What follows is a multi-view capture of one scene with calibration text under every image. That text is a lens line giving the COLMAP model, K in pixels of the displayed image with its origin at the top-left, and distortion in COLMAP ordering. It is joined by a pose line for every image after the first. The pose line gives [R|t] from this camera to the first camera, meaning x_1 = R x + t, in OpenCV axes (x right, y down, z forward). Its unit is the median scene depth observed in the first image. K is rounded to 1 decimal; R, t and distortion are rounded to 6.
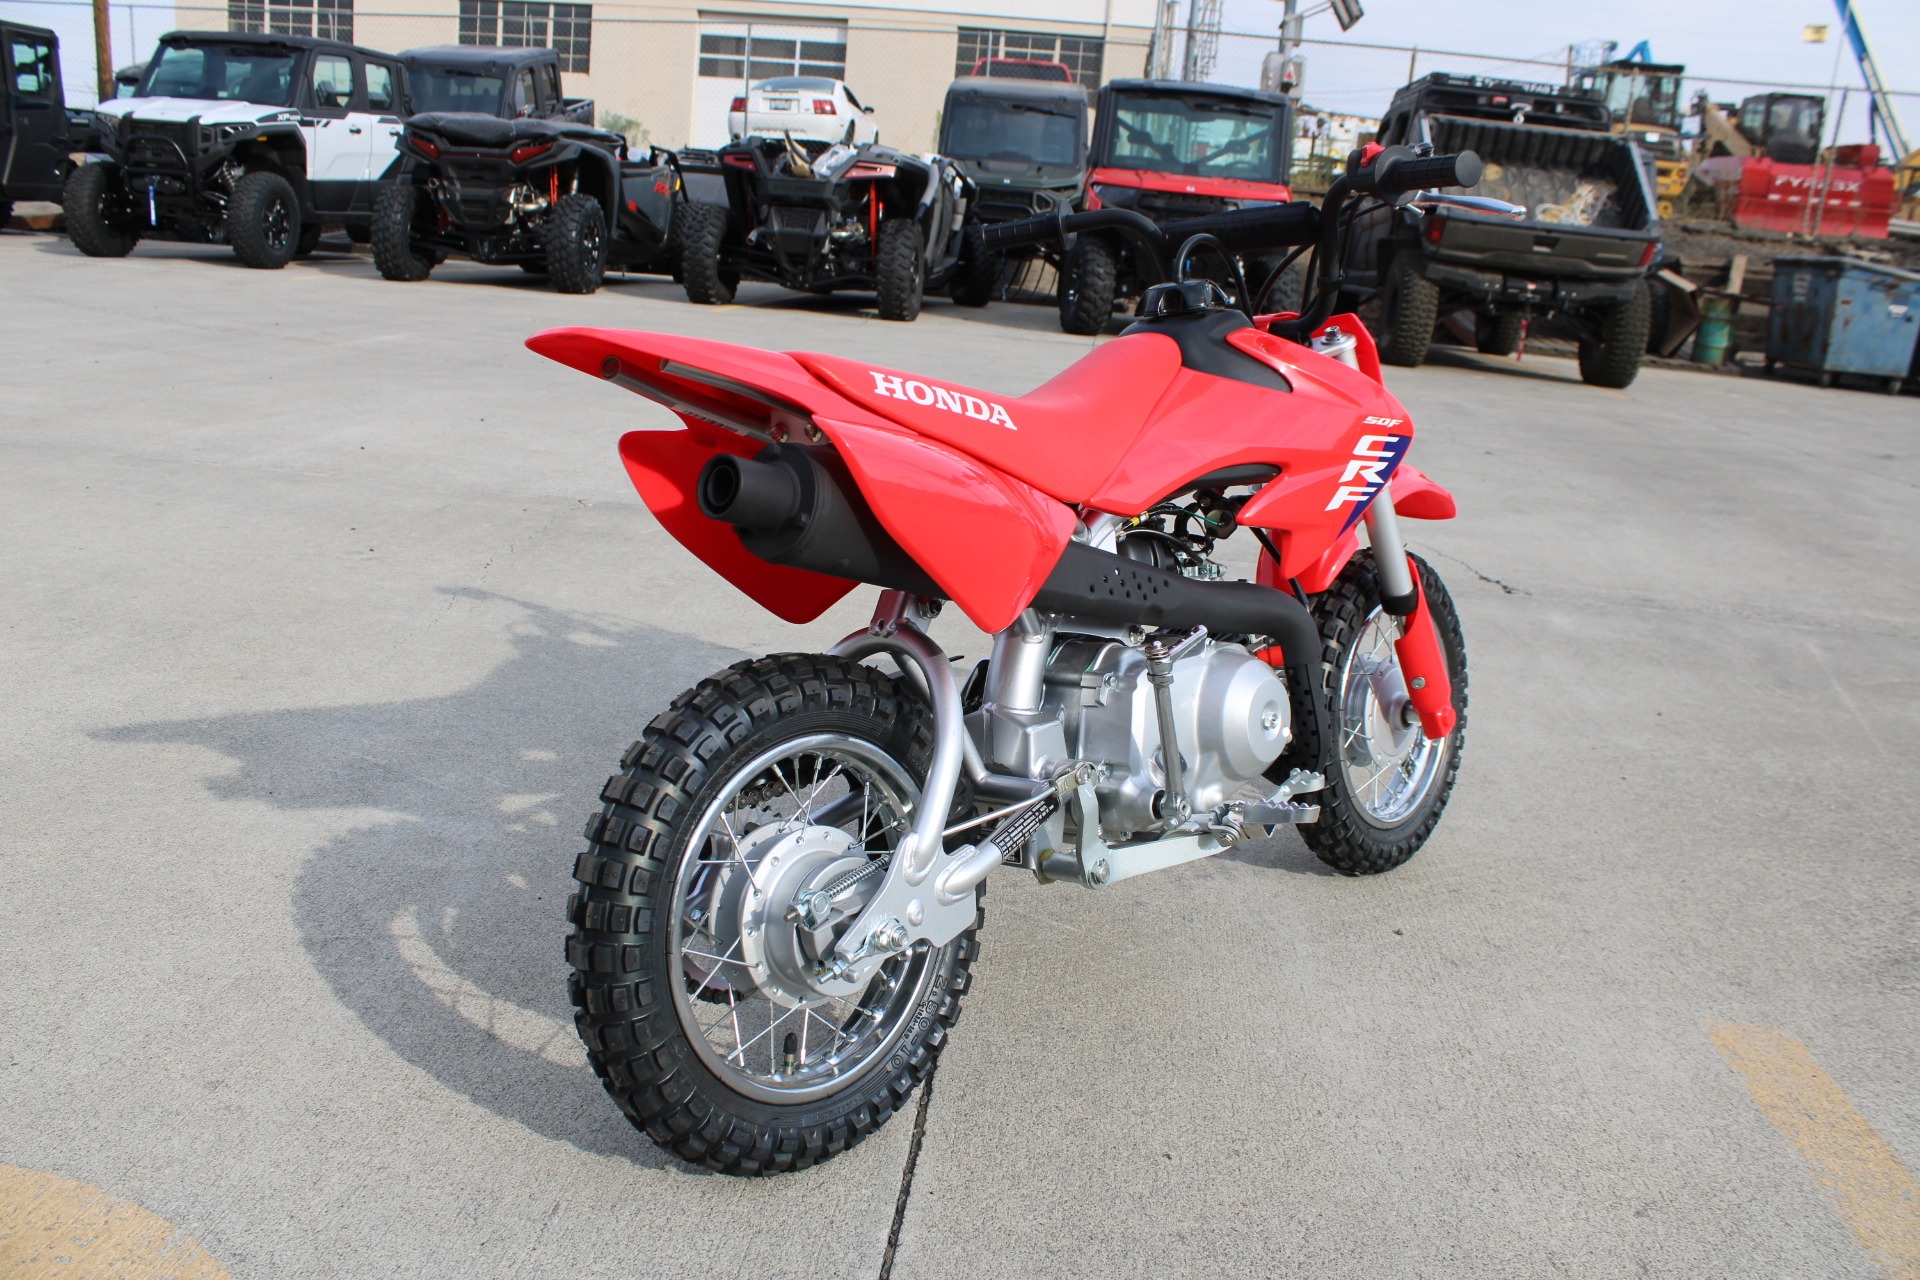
lens RADIAL K [[1577.3, 0, 966.6], [0, 1577.3, 643.3], [0, 0, 1]] dist [-0.169566, 0.145813]
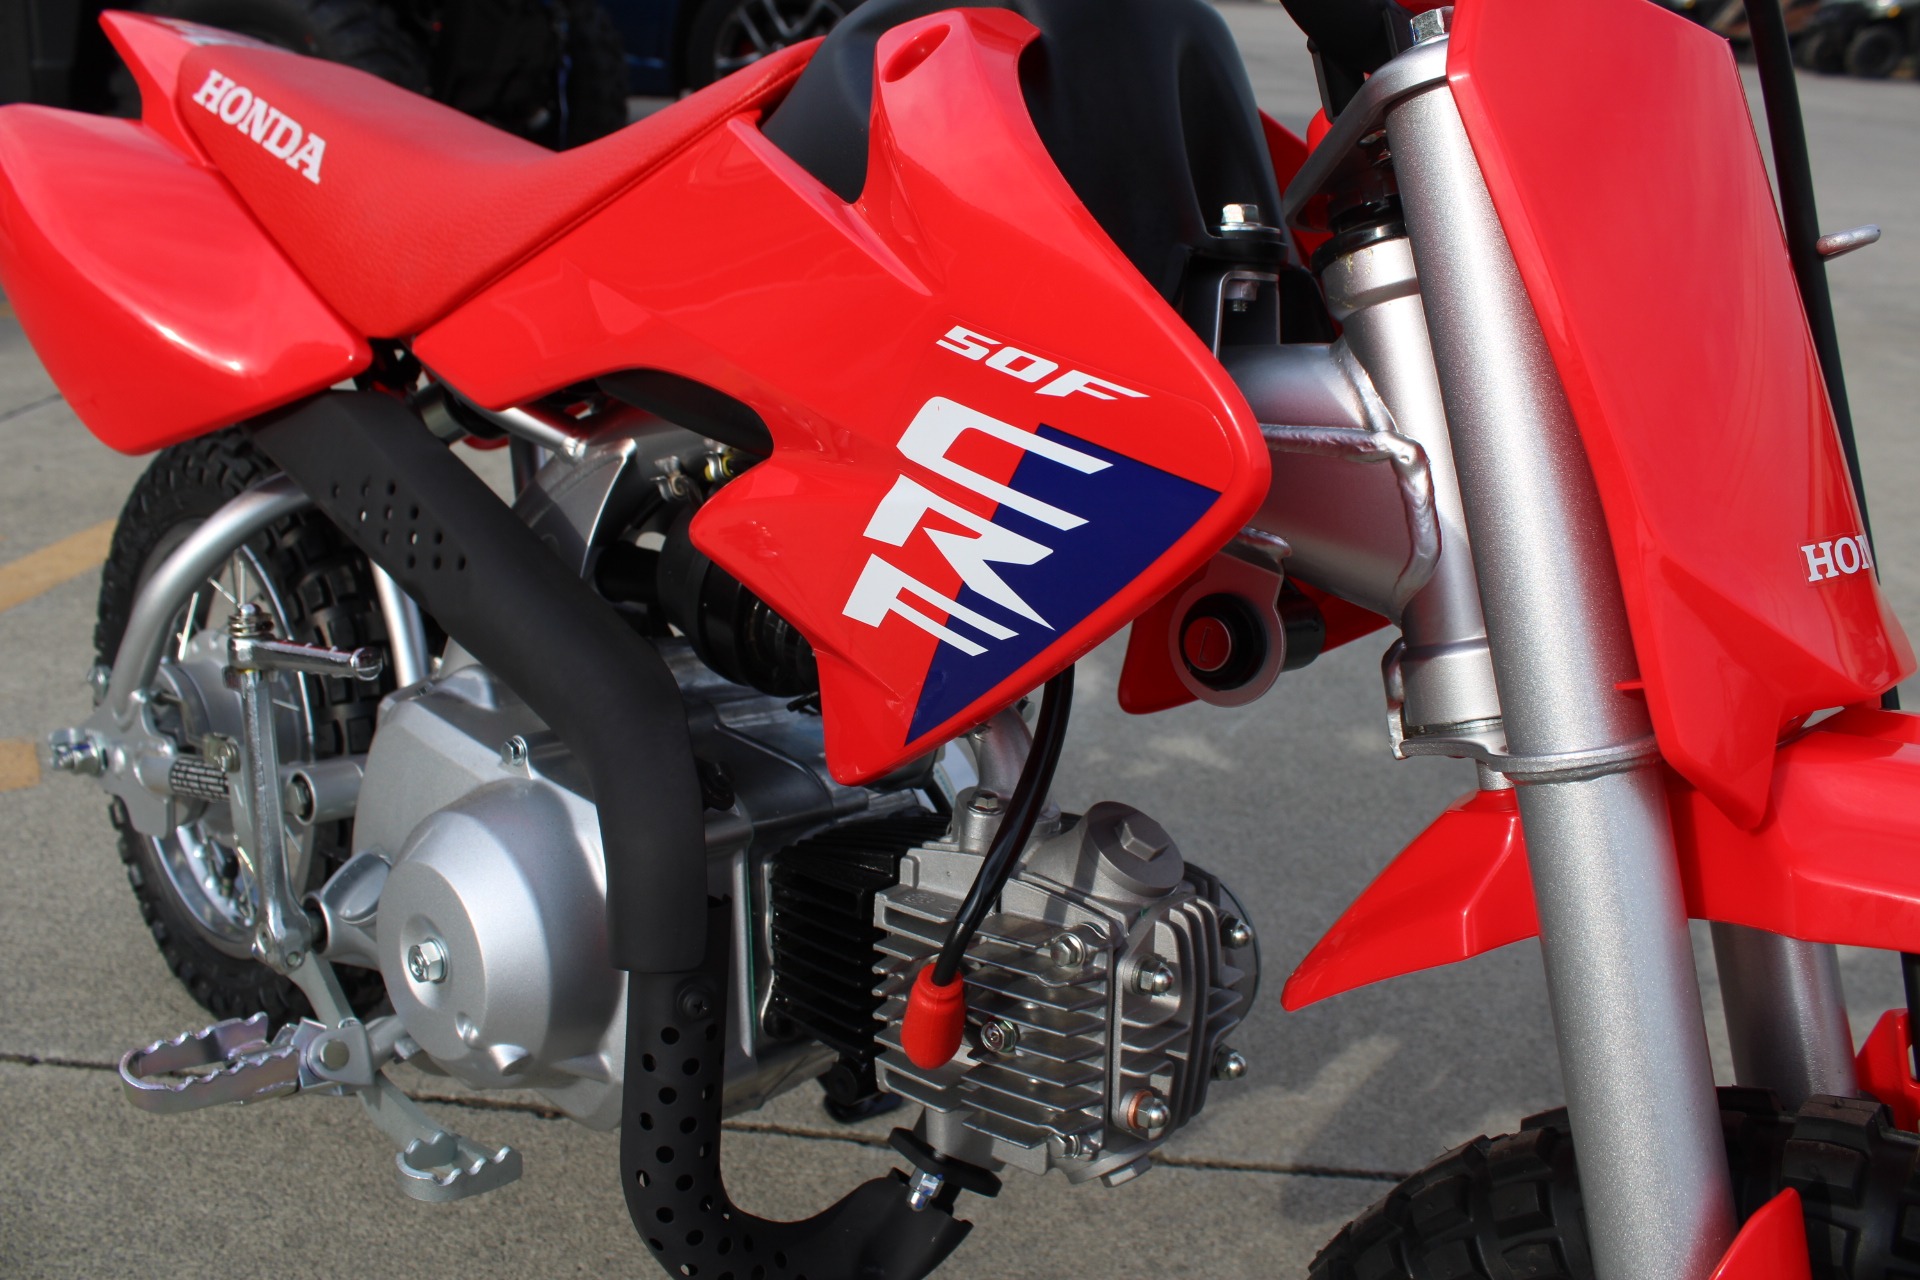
lens RADIAL K [[1577.3, 0, 962.2], [0, 1577.3, 645.4], [0, 0, 1]] dist [-0.169566, 0.145813]
pose [[0.010726, 0.312696, -0.949793, 0.068128], [-0.278996, 0.913063, 0.297453, -0.023068], [0.960232, 0.261798, 0.097034, 0.131358]]
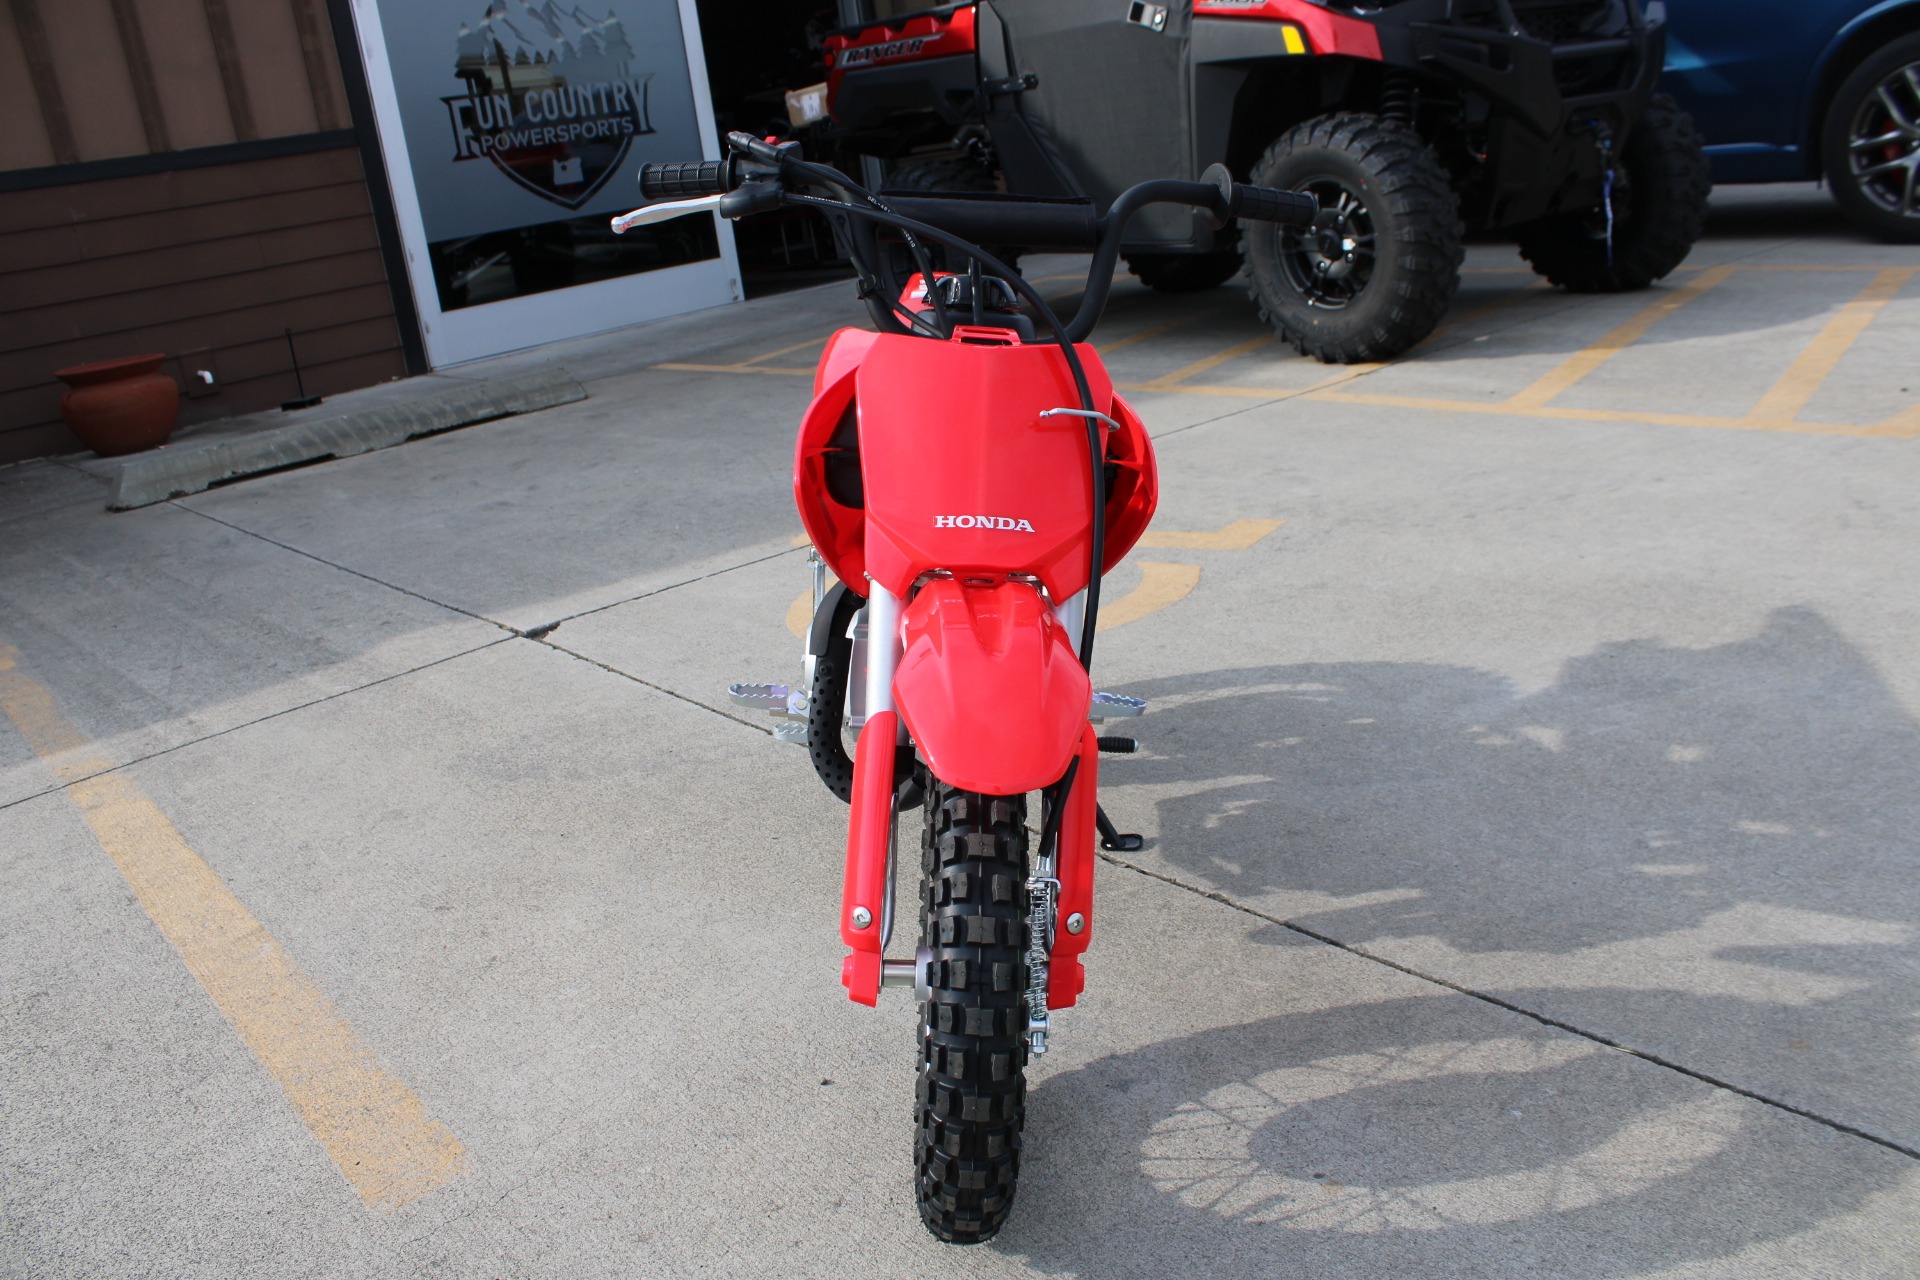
lens RADIAL K [[1577.3, 0, 973.2], [0, 1577.3, 654.3], [0, 0, 1]] dist [-0.169566, 0.145813]
pose [[-0.708818, 0.234786, -0.665171, 0.106791], [-0.106700, 0.896444, 0.430120, -0.056877], [0.697275, 0.375850, -0.610364, 0.218555]]
